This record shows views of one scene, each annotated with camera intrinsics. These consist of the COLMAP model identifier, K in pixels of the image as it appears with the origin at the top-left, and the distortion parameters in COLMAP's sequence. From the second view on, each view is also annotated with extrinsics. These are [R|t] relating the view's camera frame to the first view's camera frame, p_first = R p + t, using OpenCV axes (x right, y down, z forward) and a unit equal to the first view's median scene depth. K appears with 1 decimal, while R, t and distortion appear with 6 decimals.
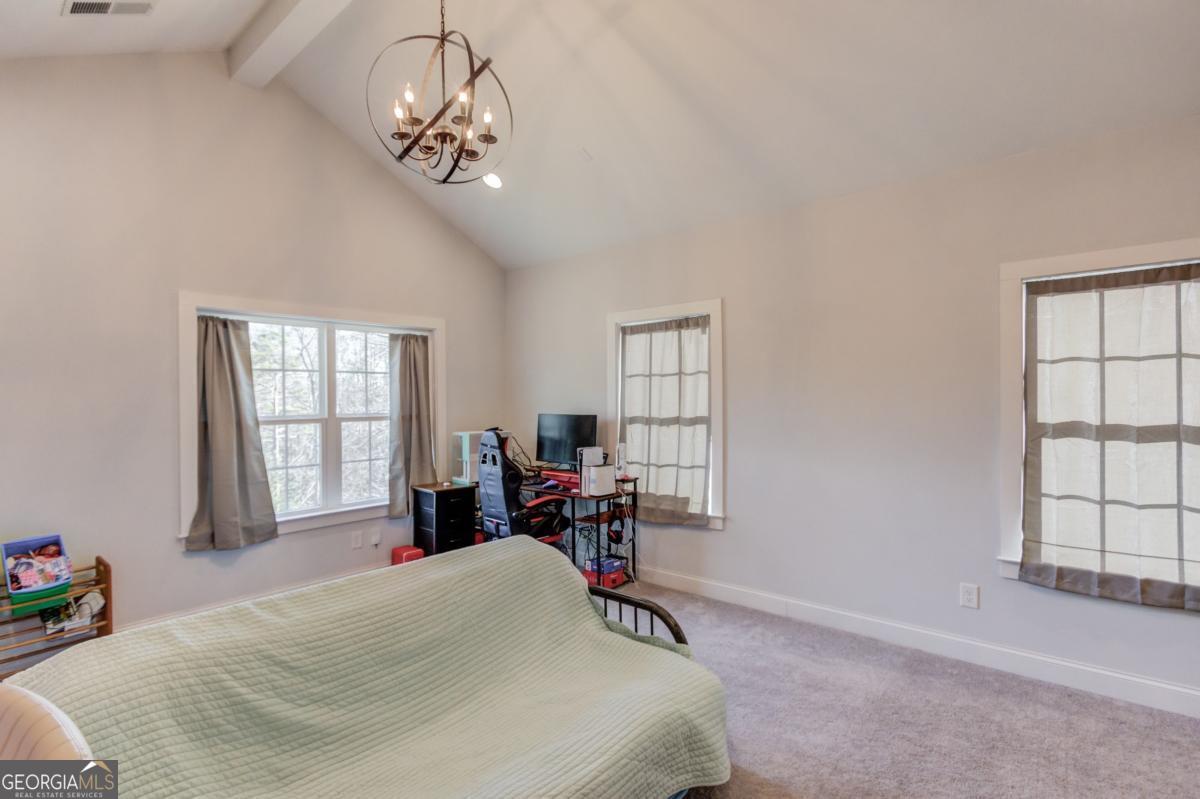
lens RADIAL K [[567.4, 0, 605.5], [0, 567.4, 403.9], [0, 0, 1]] dist [-0.002012, -0.000249]
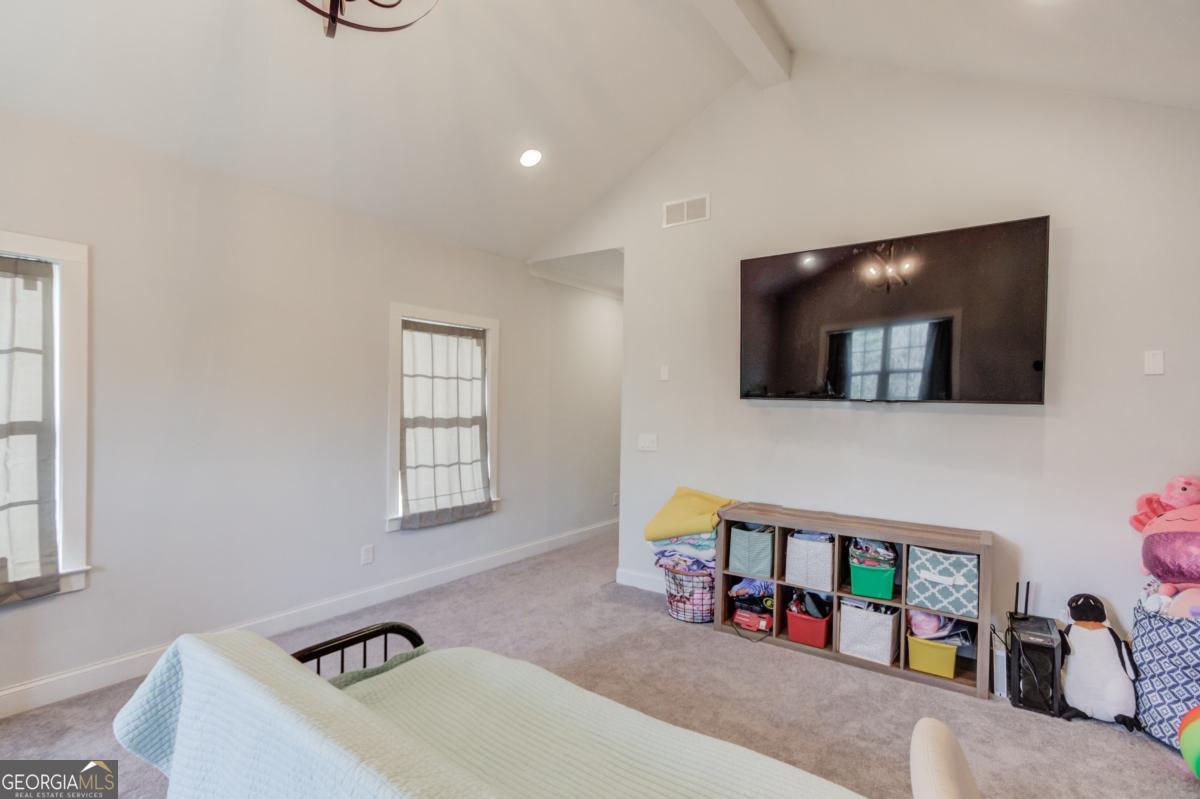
lens RADIAL K [[567.4, 0, 605.5], [0, 567.4, 403.9], [0, 0, 1]] dist [-0.002012, -0.000249]
pose [[-0.078832, 0.002747, 0.996884, -0.758475], [-0.010944, 0.999934, -0.003620, -0.002968], [-0.996828, -0.011195, -0.078797, 0.640073]]
